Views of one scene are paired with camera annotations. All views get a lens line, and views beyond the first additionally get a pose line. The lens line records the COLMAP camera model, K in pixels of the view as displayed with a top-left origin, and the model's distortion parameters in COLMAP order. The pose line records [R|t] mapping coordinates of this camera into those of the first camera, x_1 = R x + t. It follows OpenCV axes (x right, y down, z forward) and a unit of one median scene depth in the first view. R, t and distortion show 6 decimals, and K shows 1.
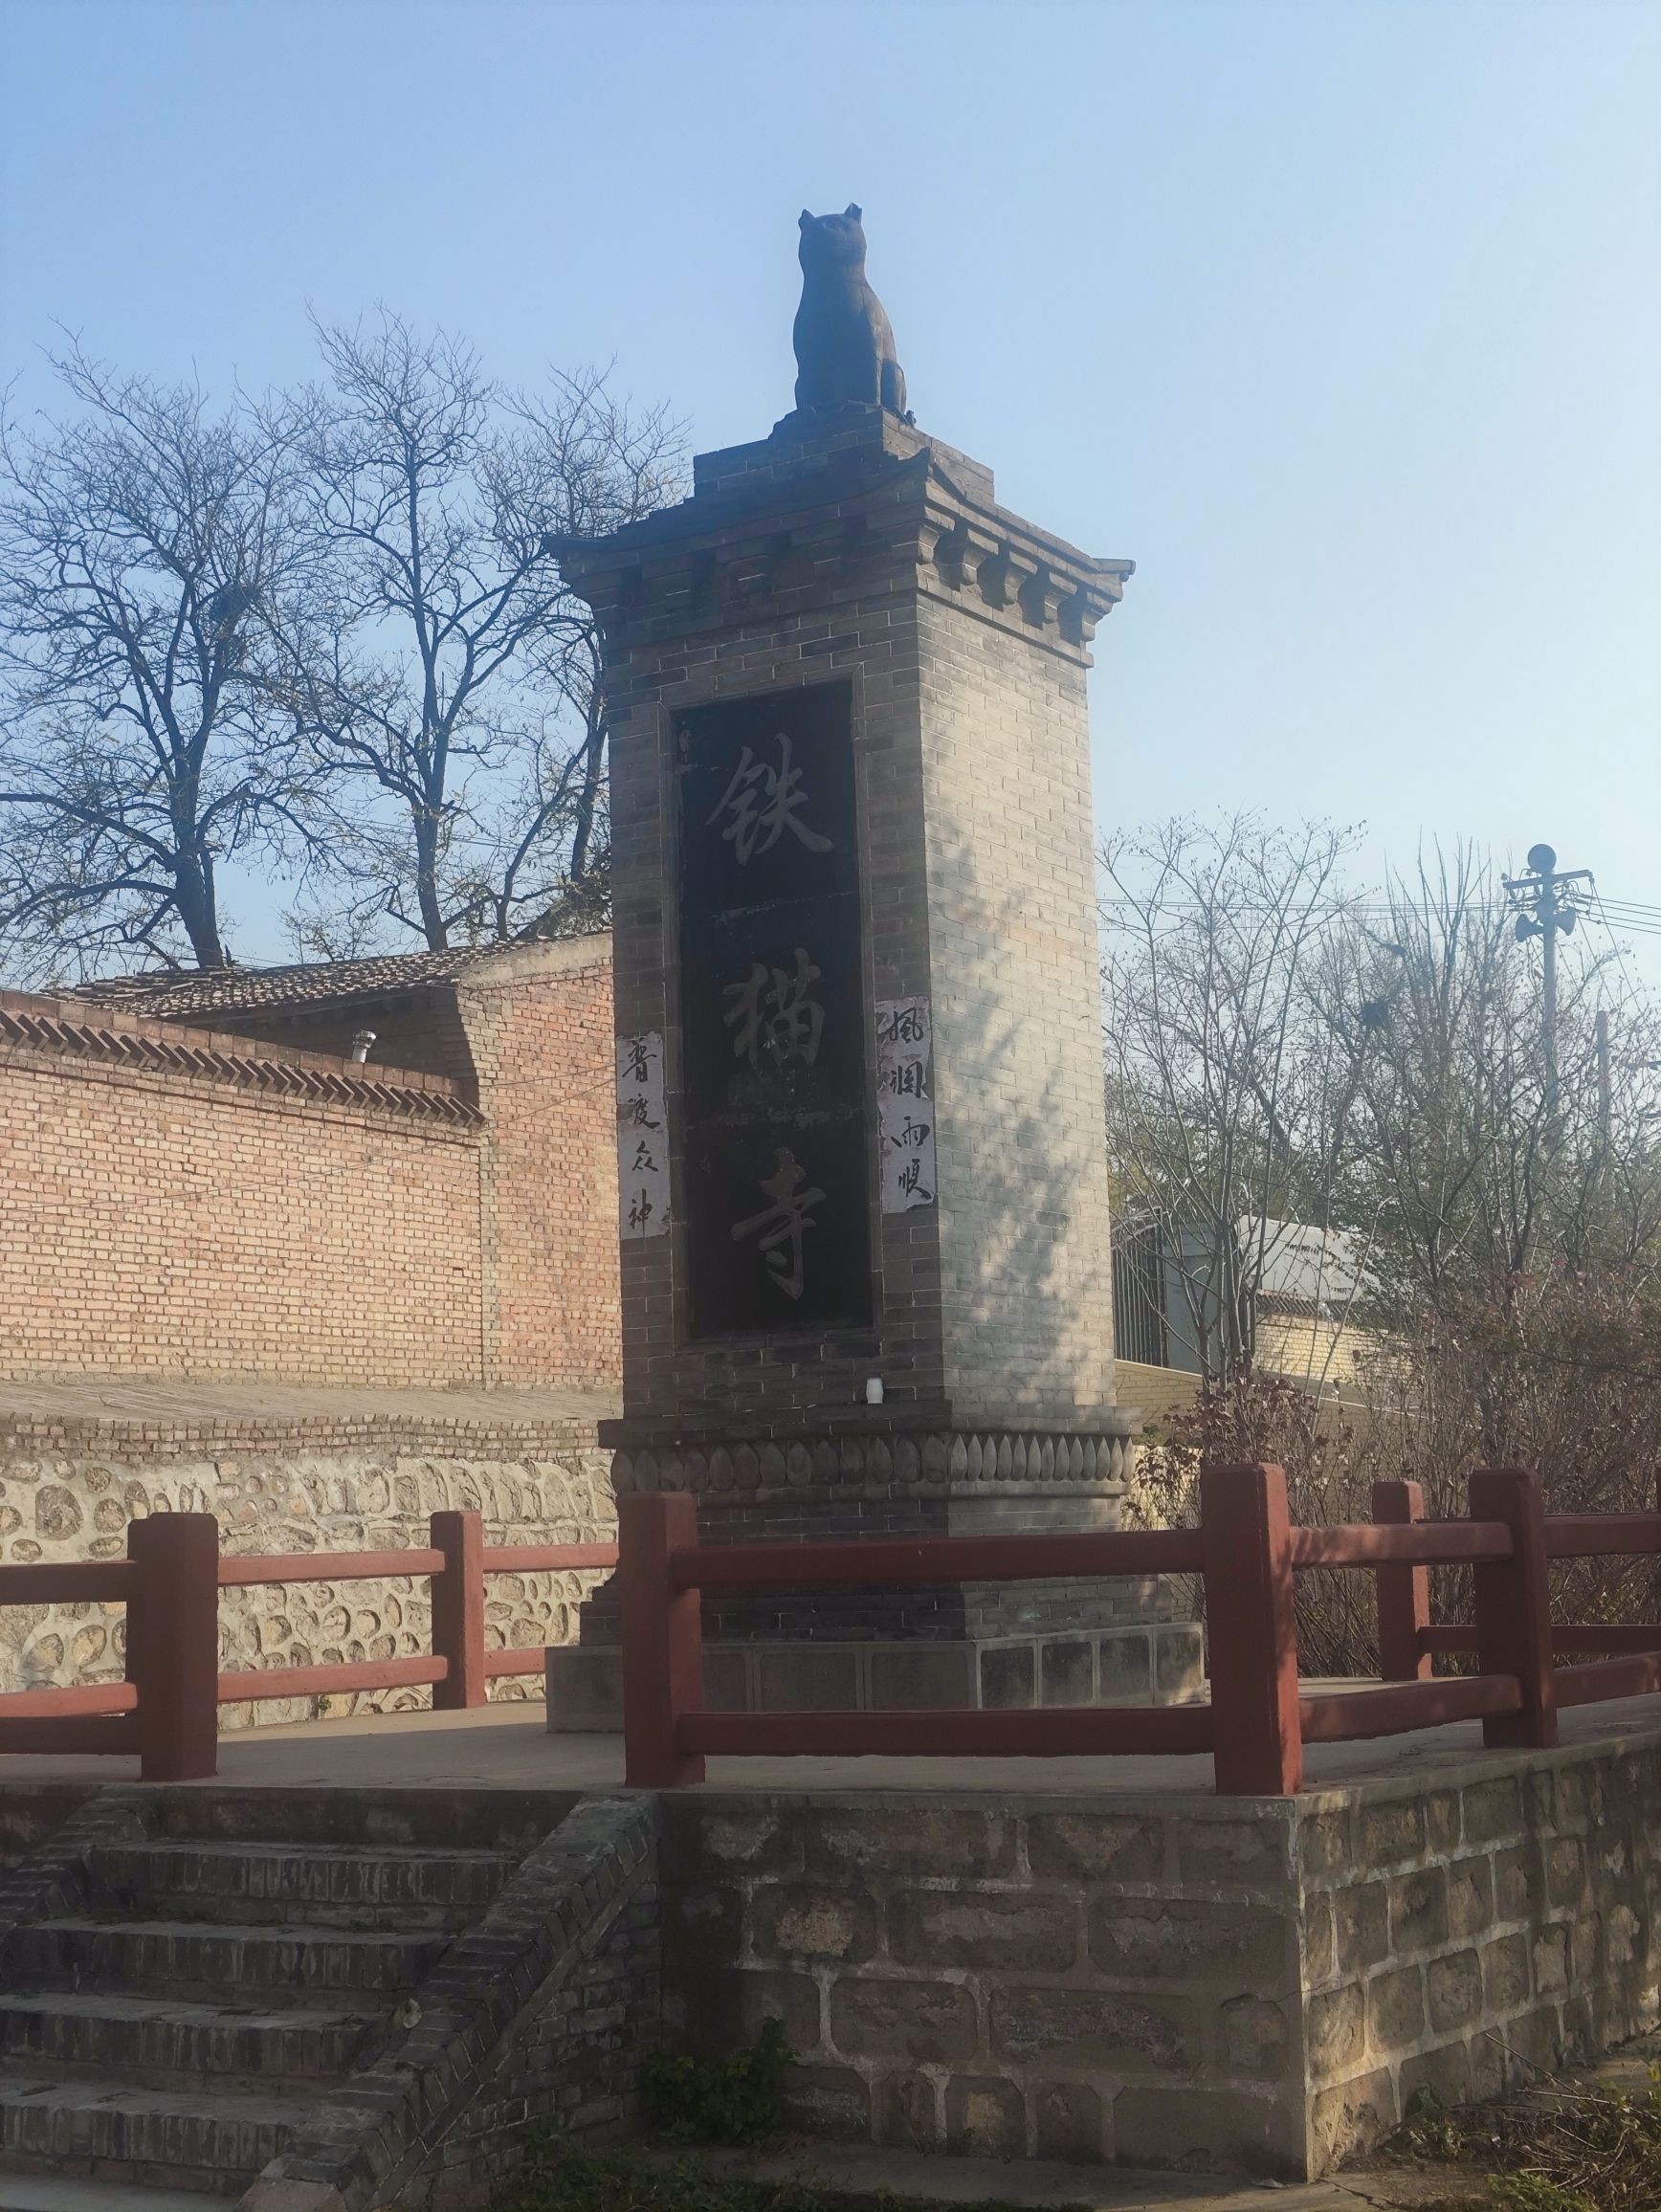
lens RADIAL K [[3280.2, 0, 826.3], [0, 3280.2, 1112.7], [0, 0, 1]] dist [0.088488, 0.000000]
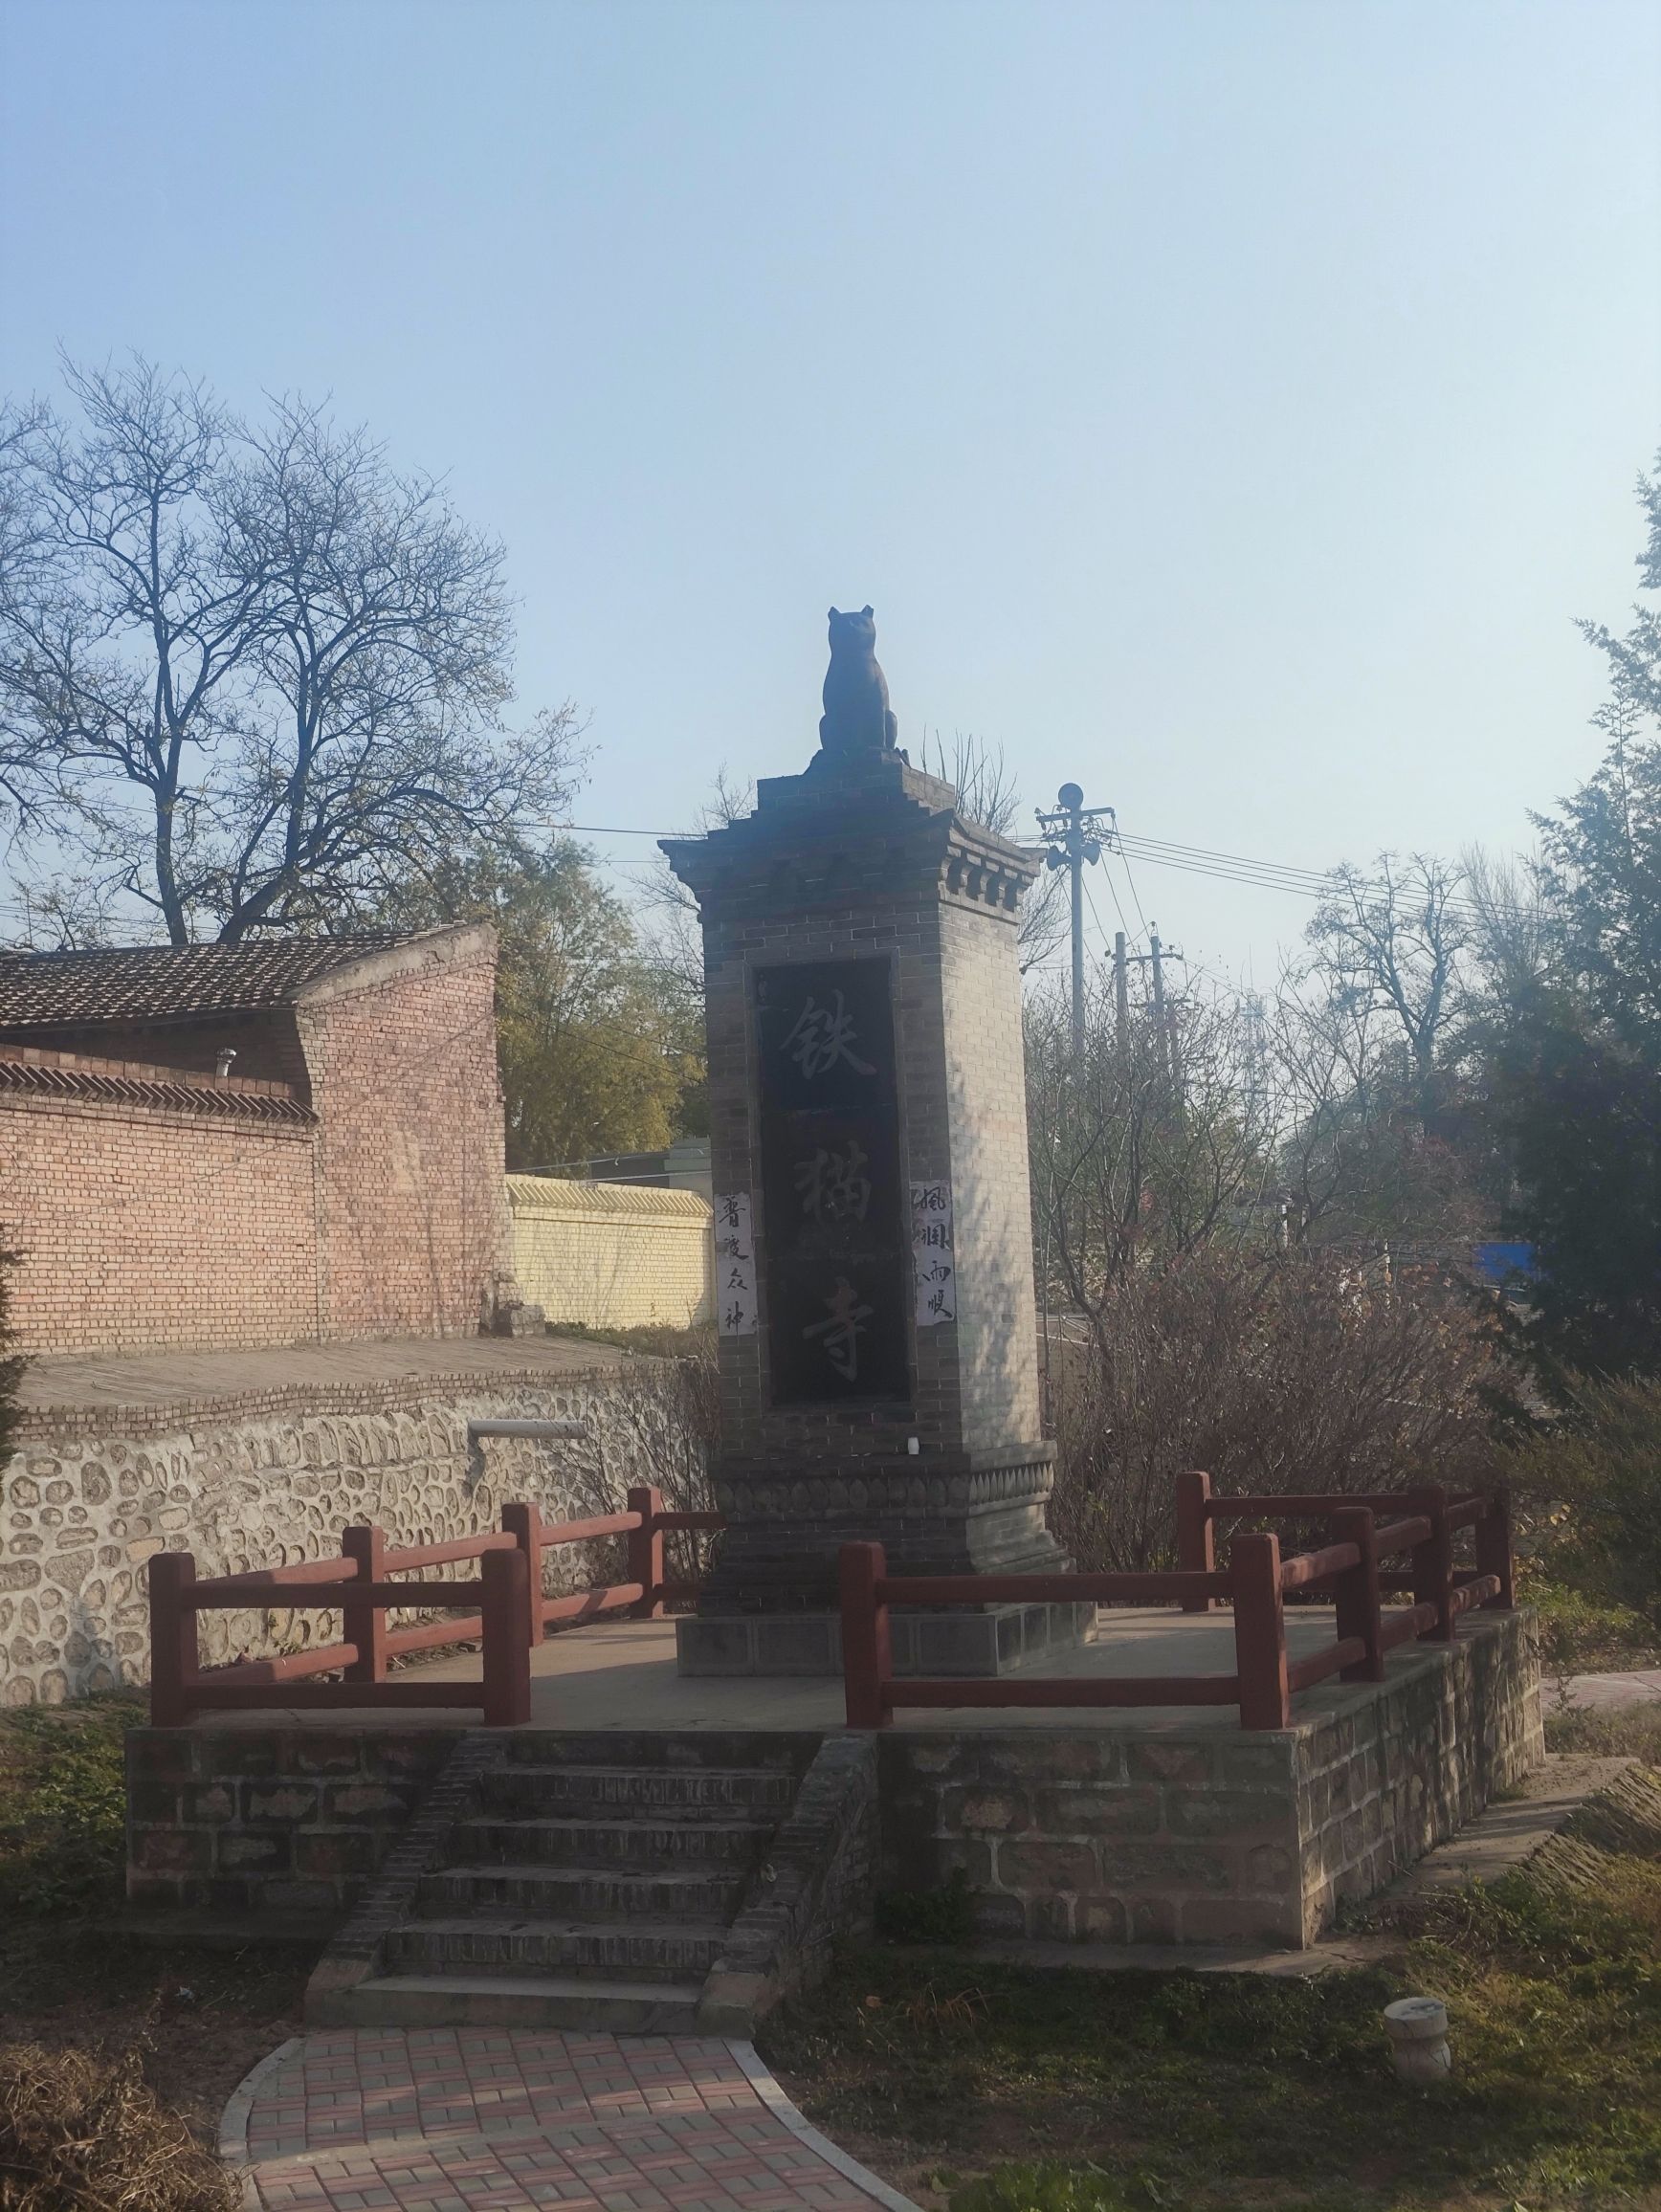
lens RADIAL K [[3280.2, 0, 833.8], [0, 3280.2, 1101.5], [0, 0, 1]] dist [0.088488, 0.000000]
pose [[0.985047, 0.001468, 0.172278, -0.261624], [-0.010199, 0.998707, 0.049807, -0.136661], [-0.171982, -0.050819, 0.983788, -0.426232]]
